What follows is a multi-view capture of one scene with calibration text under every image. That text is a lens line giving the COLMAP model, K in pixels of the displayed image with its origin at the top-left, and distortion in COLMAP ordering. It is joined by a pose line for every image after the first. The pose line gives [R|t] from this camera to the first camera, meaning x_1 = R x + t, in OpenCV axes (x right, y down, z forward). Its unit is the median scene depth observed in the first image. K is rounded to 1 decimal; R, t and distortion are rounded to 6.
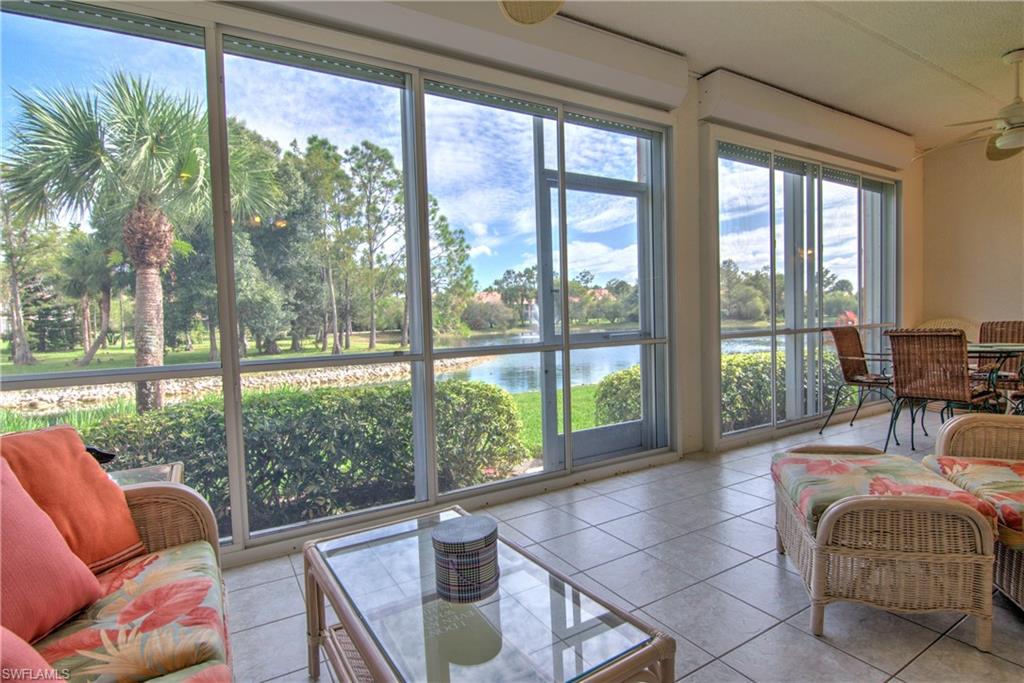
lens RADIAL K [[514.0, 0, 516.9], [0, 514.0, 339.2], [0, 0, 1]] dist [-0.005596, -0.000829]
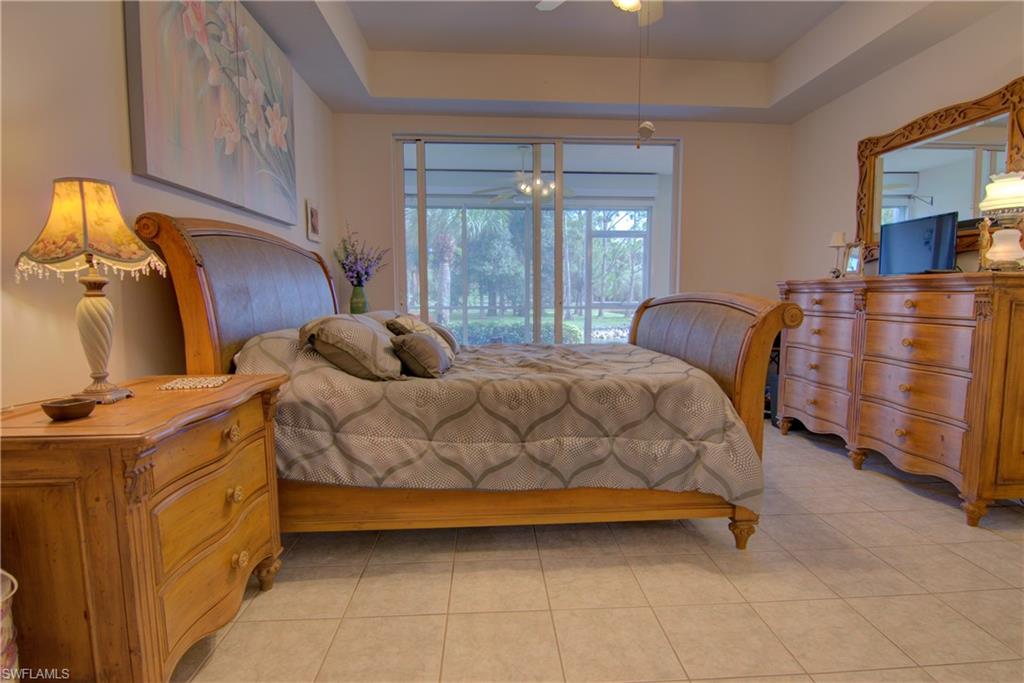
lens RADIAL K [[514.0, 0, 516.9], [0, 514.0, 339.2], [0, 0, 1]] dist [-0.005596, -0.000829]
pose [[0.887697, 0.067704, -0.455424, 0.112460], [-0.042179, 0.996928, 0.065992, 0.001162], [0.458493, -0.039372, 0.887826, -0.160626]]
